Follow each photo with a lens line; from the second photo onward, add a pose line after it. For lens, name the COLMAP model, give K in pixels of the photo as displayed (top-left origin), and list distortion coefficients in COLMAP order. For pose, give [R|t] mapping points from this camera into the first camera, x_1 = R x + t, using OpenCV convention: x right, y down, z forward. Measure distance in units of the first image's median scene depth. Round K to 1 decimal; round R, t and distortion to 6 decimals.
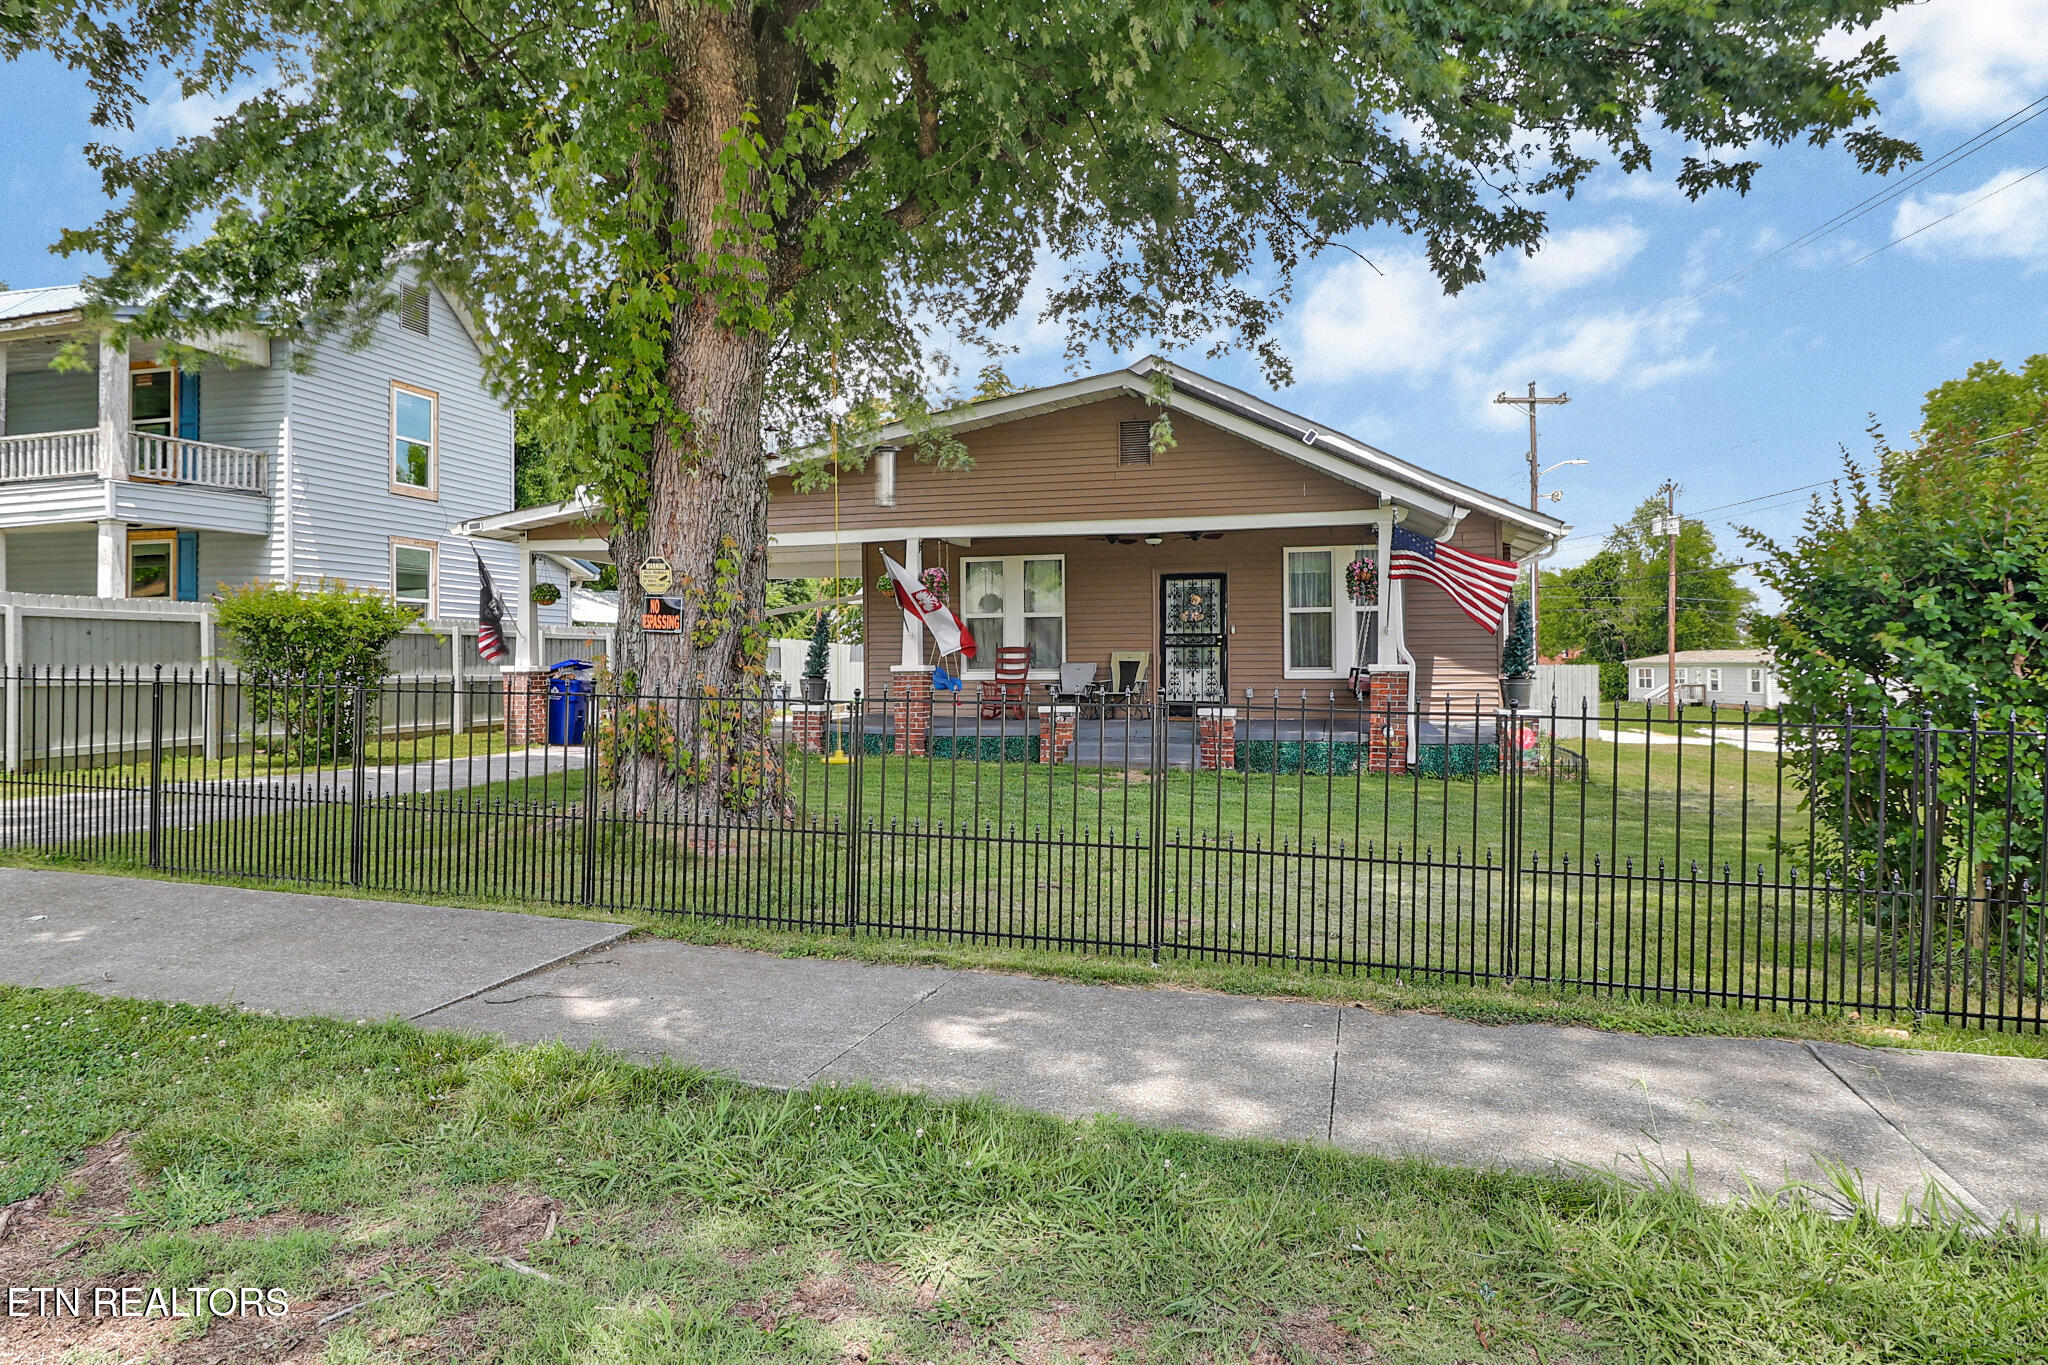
lens RADIAL K [[1202.4, 0, 959.0], [0, 1202.4, 677.3], [0, 0, 1]] dist [0.002690, 0.000744]
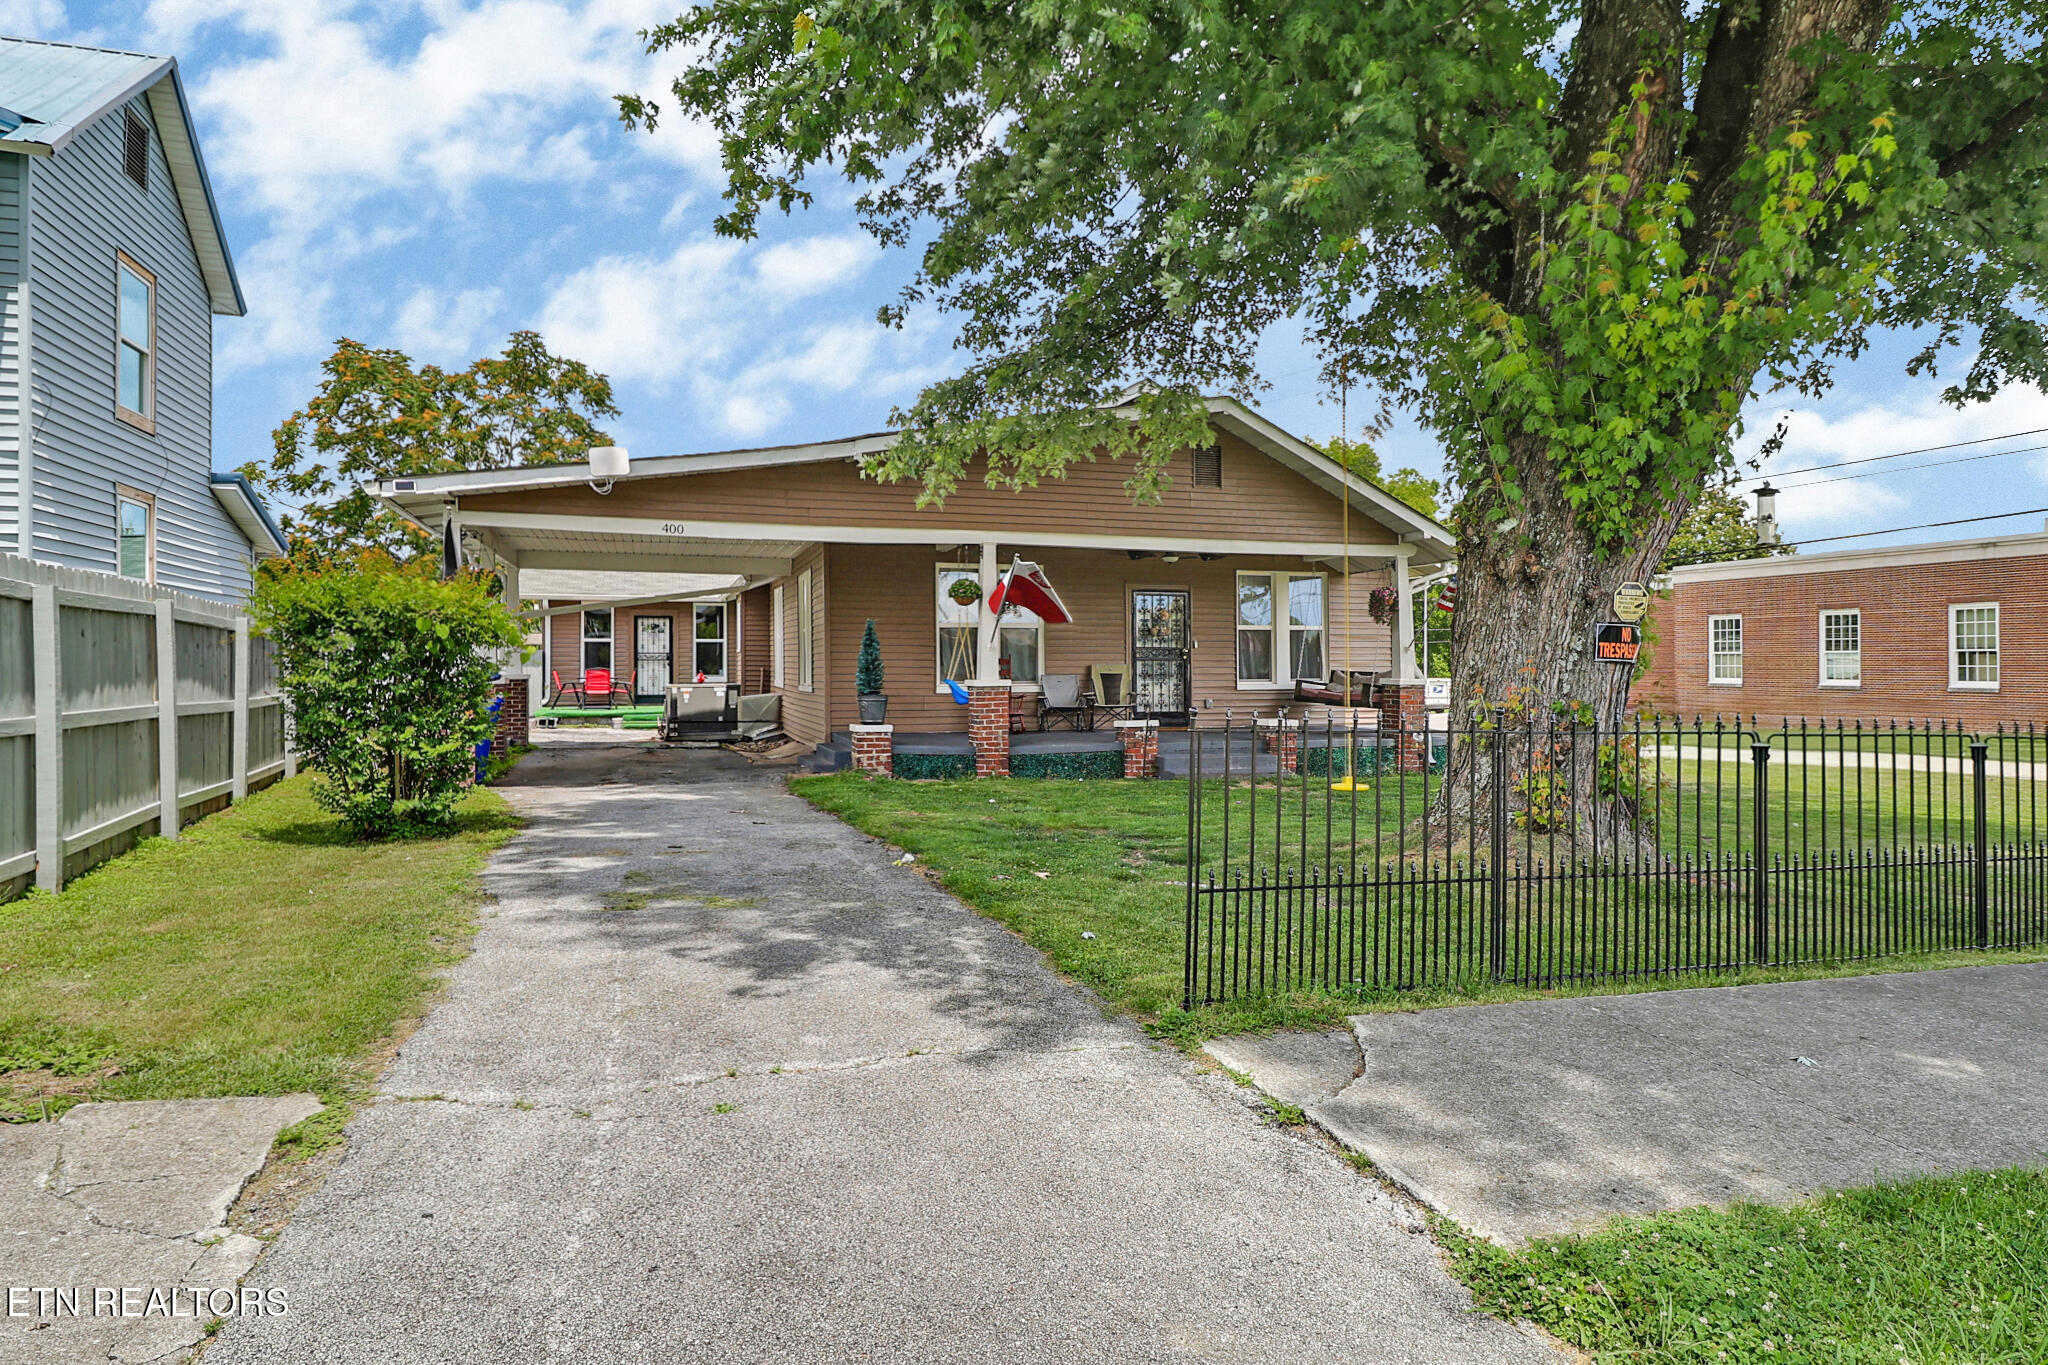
lens RADIAL K [[1202.4, 0, 959.0], [0, 1202.4, 677.3], [0, 0, 1]] dist [0.002690, 0.000744]
pose [[0.833978, -0.002729, 0.551791, -0.551802], [0.001915, 0.999996, 0.002051, -0.013078], [-0.551794, -0.000654, 0.833980, 0.229390]]
